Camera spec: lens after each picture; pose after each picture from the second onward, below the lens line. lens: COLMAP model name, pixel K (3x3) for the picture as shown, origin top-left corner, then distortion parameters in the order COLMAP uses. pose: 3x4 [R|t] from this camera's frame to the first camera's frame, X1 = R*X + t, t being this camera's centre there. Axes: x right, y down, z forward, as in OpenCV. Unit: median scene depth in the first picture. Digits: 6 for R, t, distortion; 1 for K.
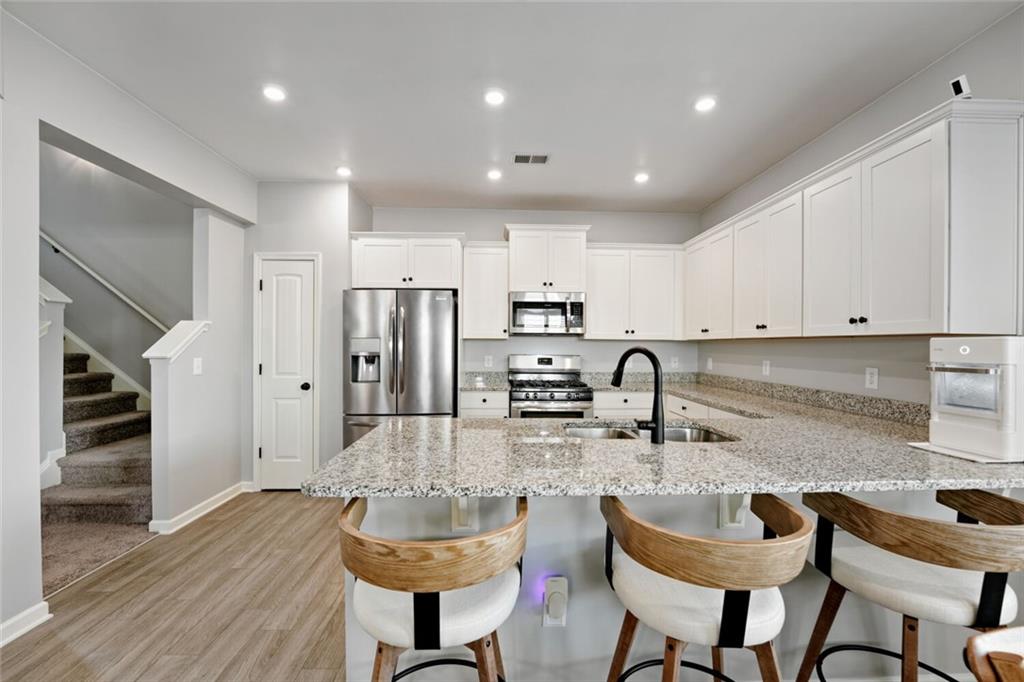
lens RADIAL K [[411.3, 0, 497.6], [0, 411.3, 347.9], [0, 0, 1]] dist [0.000902, -0.000103]
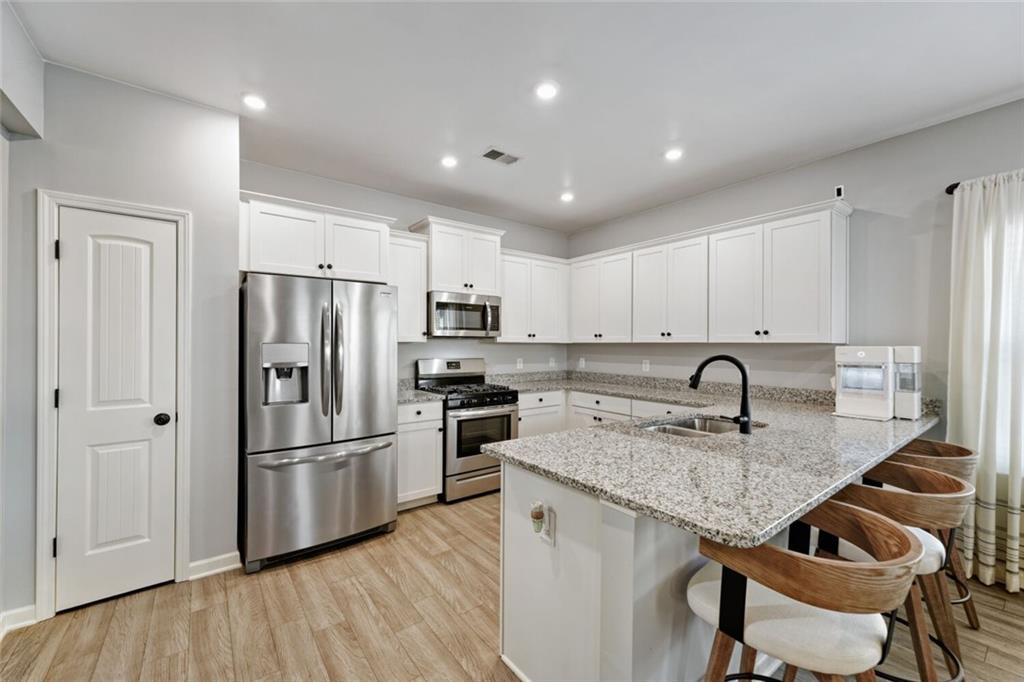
lens RADIAL K [[411.3, 0, 485.3], [0, 411.3, 342.2], [0, 0, 1]] dist [0.000902, -0.000103]
pose [[0.823819, -0.003171, 0.566844, -0.414853], [0.007545, 0.999957, -0.005372, -0.017749], [-0.566803, 0.008702, 0.823808, 0.196717]]
